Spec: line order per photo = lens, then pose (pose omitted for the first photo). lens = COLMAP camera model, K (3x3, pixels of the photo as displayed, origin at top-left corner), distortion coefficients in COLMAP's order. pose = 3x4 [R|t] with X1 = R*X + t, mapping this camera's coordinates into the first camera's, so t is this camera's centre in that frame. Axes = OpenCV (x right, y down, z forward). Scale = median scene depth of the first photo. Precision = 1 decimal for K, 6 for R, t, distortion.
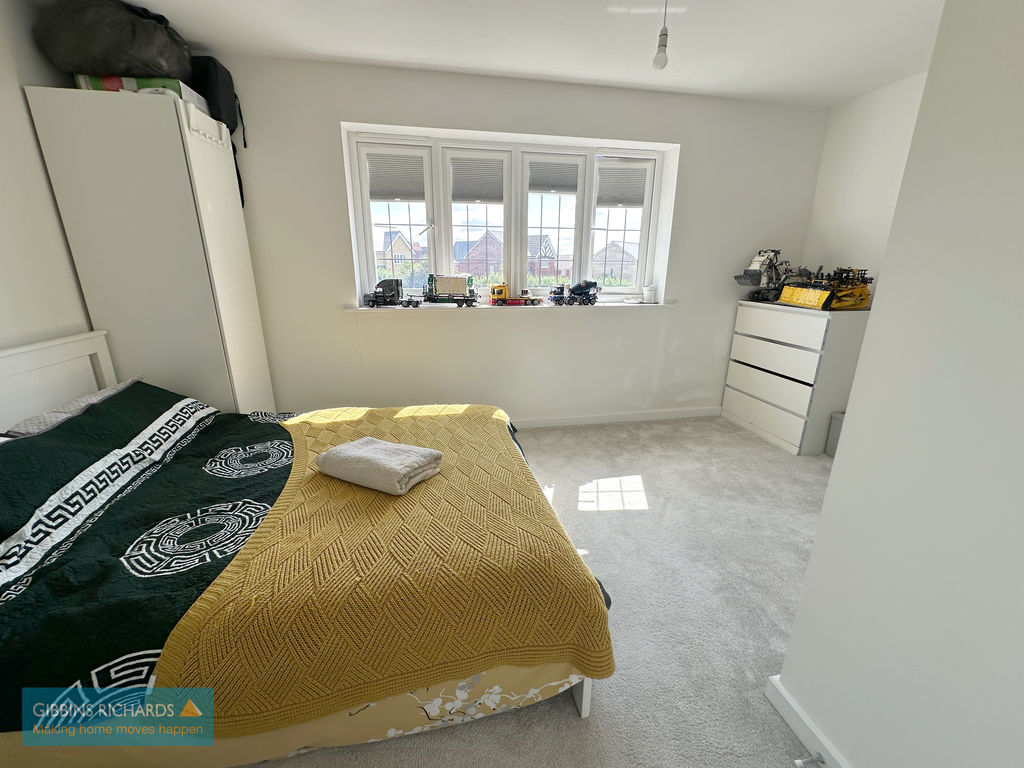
lens RADIAL K [[411.3, 0, 511.0], [0, 411.3, 383.2], [0, 0, 1]] dist [-0.000272, 0.000302]
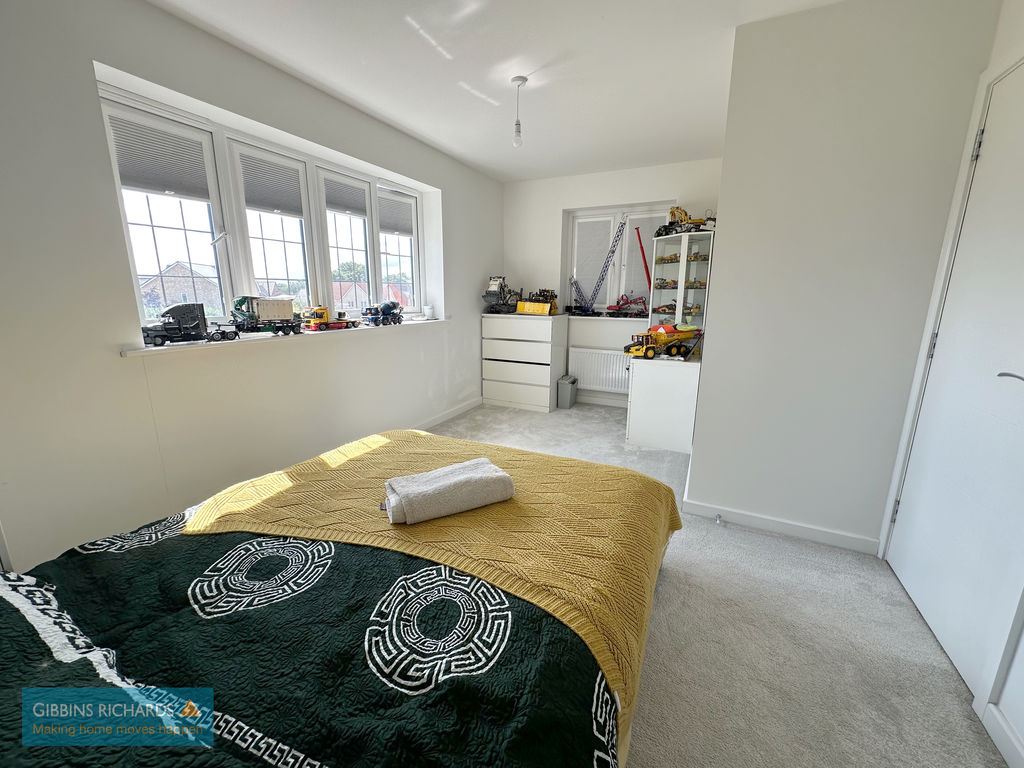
lens RADIAL K [[411.3, 0, 510.2], [0, 411.3, 383.7], [0, 0, 1]] dist [-0.000272, 0.000302]
pose [[0.603591, -0.176120, 0.777598, -0.510889], [0.220175, 0.974191, 0.049742, -0.031572], [-0.766290, 0.141184, 0.626791, 0.147949]]
